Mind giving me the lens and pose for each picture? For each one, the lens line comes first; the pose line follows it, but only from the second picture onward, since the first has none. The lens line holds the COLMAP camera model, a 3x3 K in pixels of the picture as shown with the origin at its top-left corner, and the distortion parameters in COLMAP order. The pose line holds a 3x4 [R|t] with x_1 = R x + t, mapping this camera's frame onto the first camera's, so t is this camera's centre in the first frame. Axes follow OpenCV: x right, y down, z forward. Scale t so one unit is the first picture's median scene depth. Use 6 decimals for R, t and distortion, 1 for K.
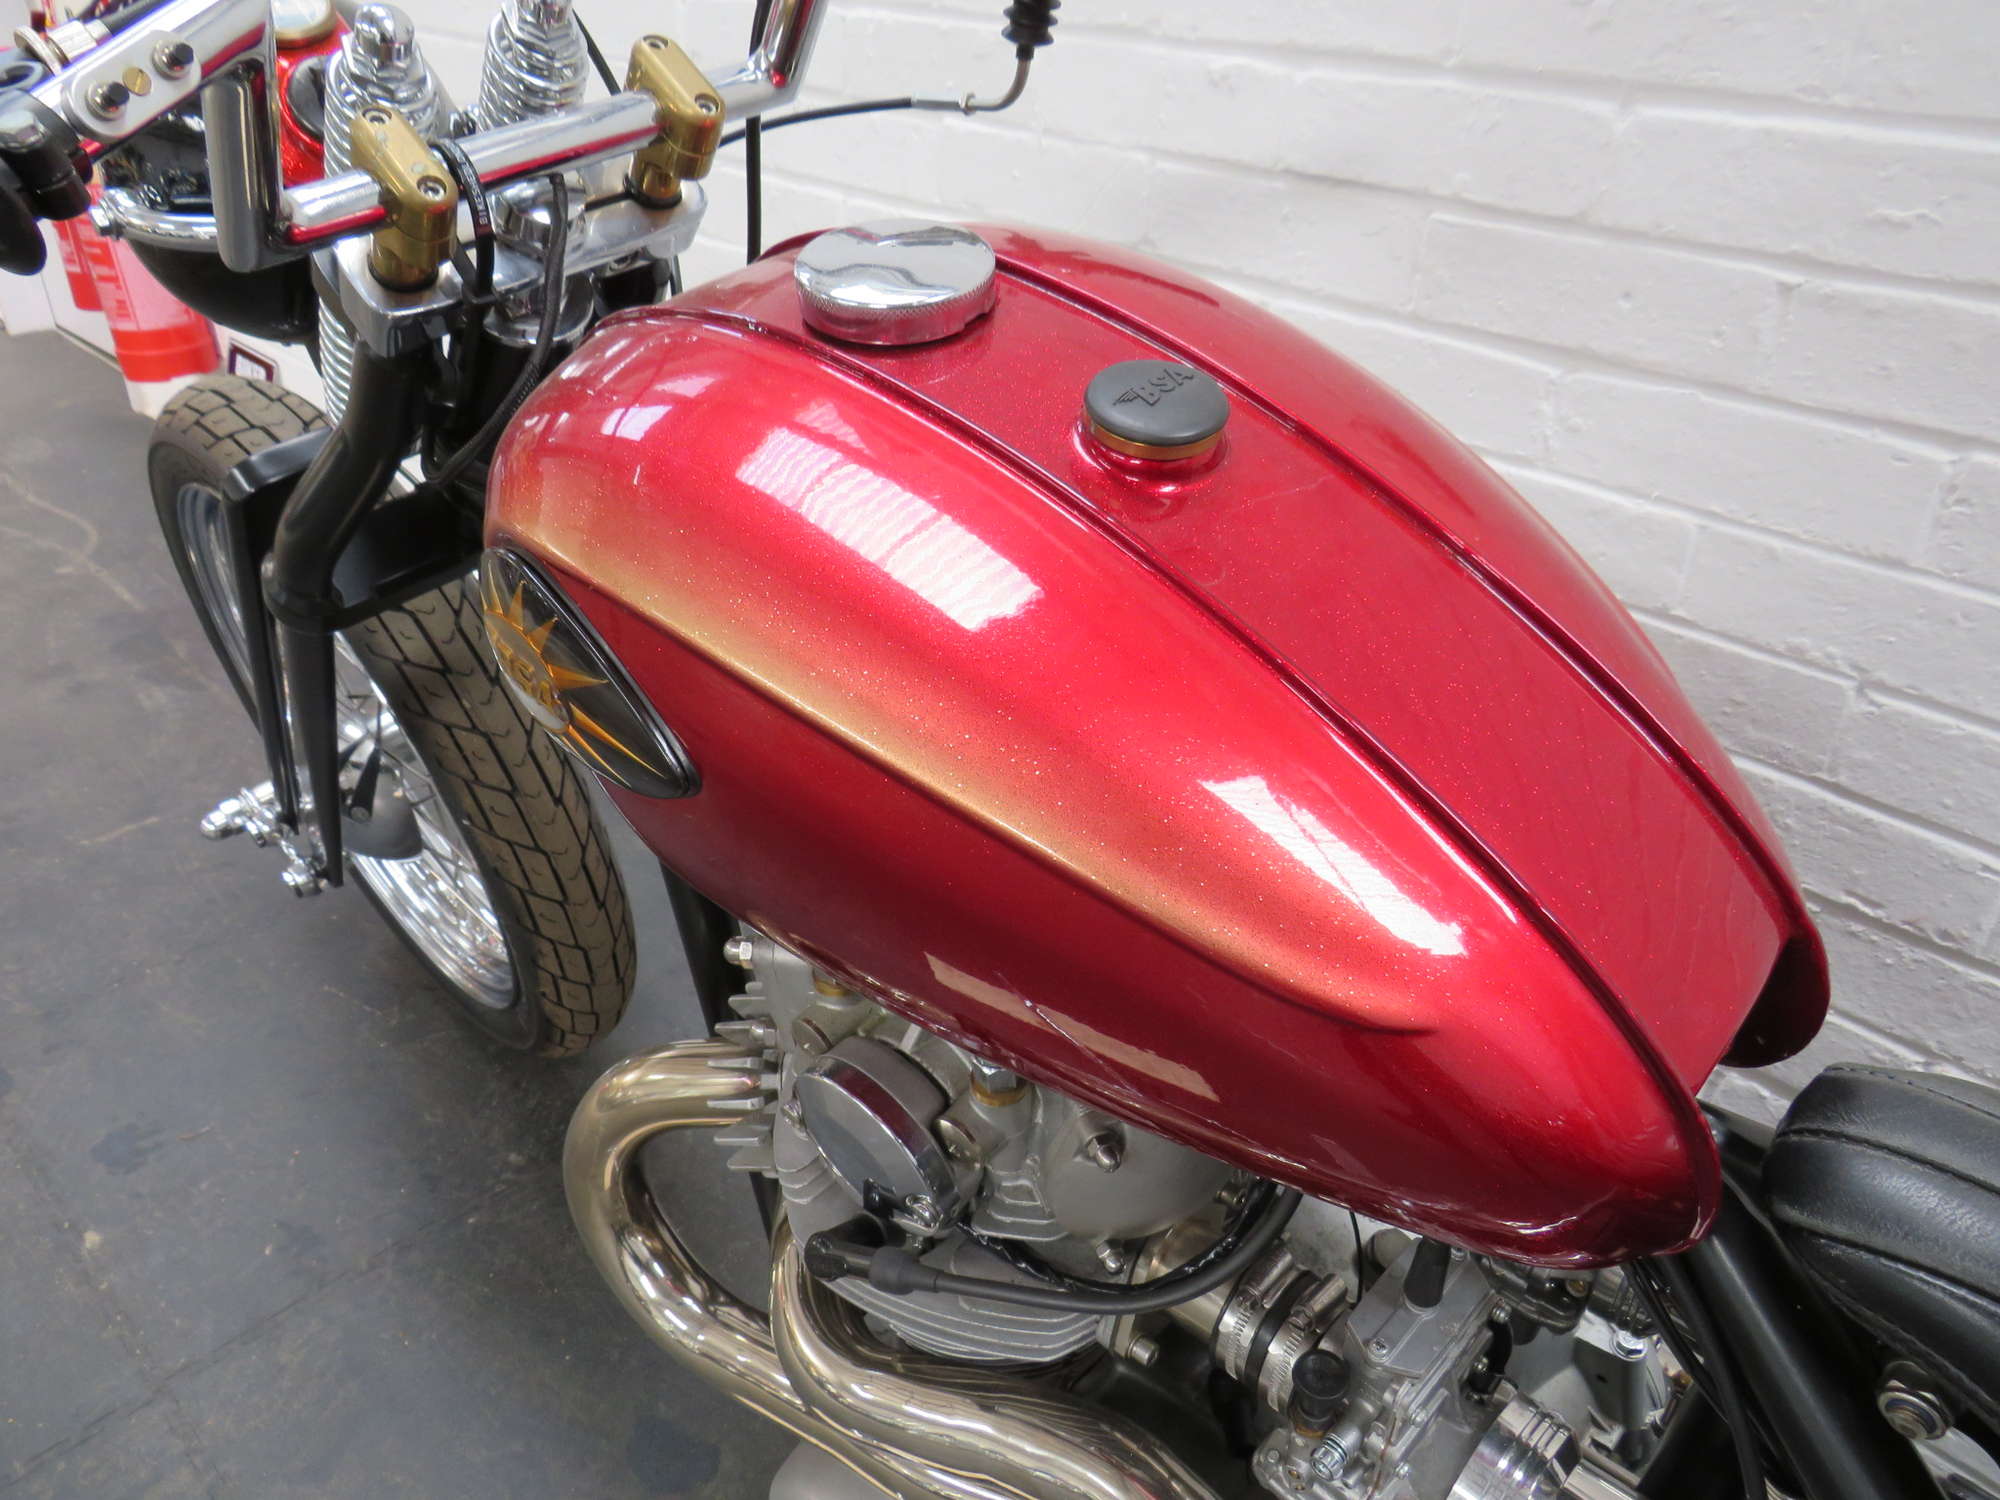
lens RADIAL K [[1407.0, 0, 1000.0], [0, 1407.0, 750.0], [0, 0, 1]] dist [-0.023032, 0.000973]
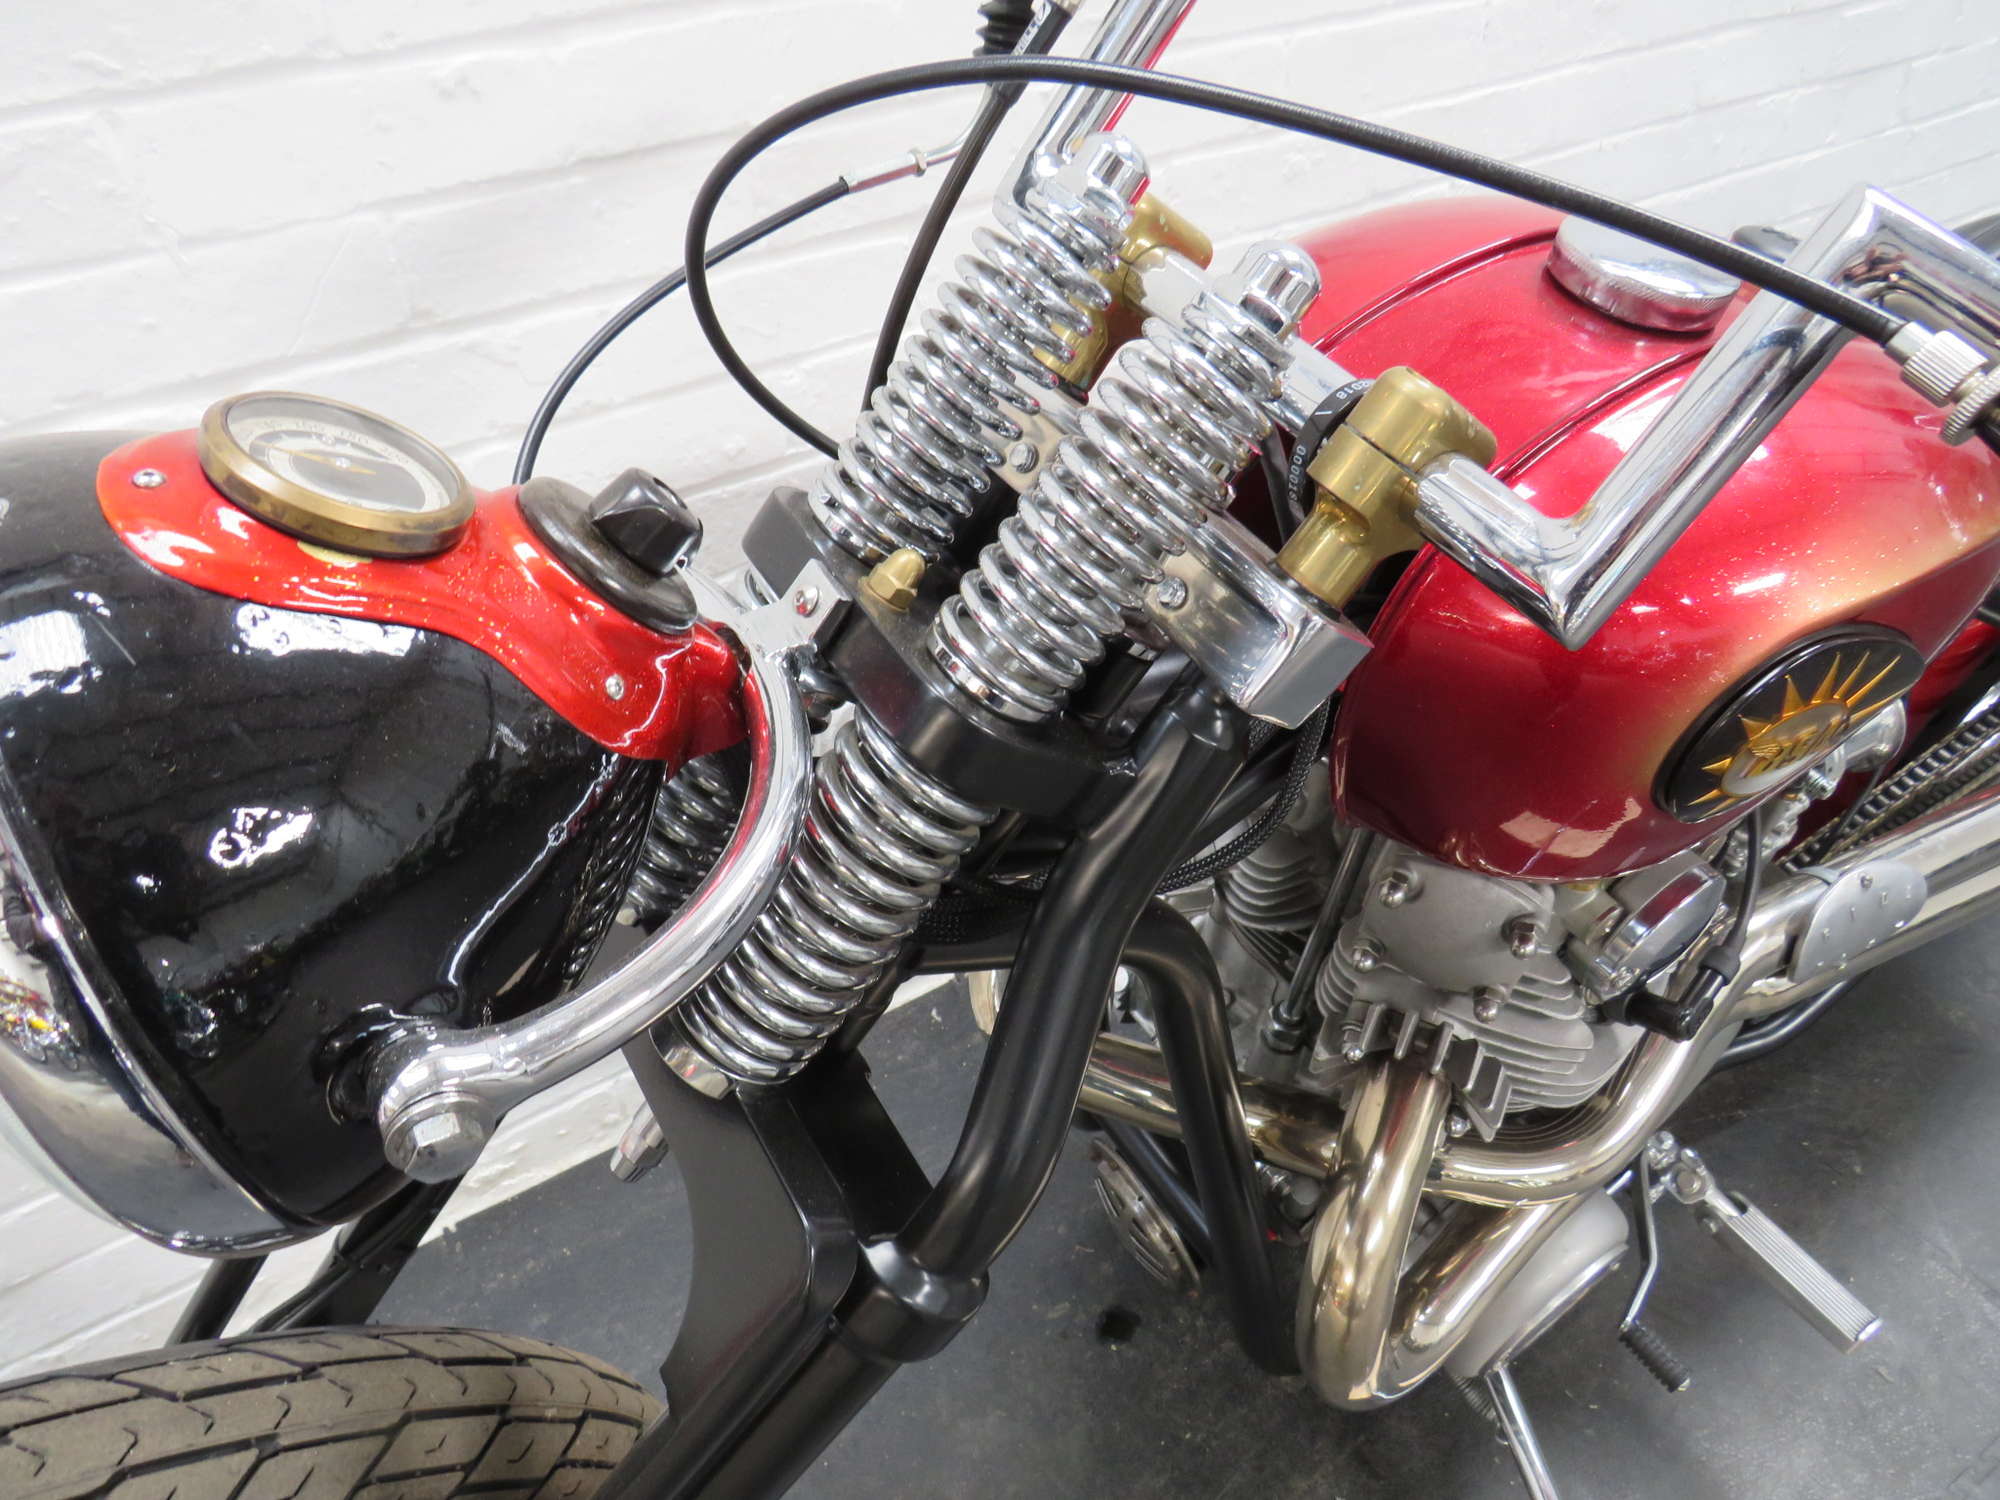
lens RADIAL K [[1411.0, 0, 1002.2], [0, 1411.0, 754.3], [0, 0, 1]] dist [-0.025331, 0.001086]
pose [[0.233248, -0.628586, 0.741940, -0.668392], [0.544247, 0.716677, 0.436084, -0.426756], [-0.805848, 0.302083, 0.509269, 0.507652]]
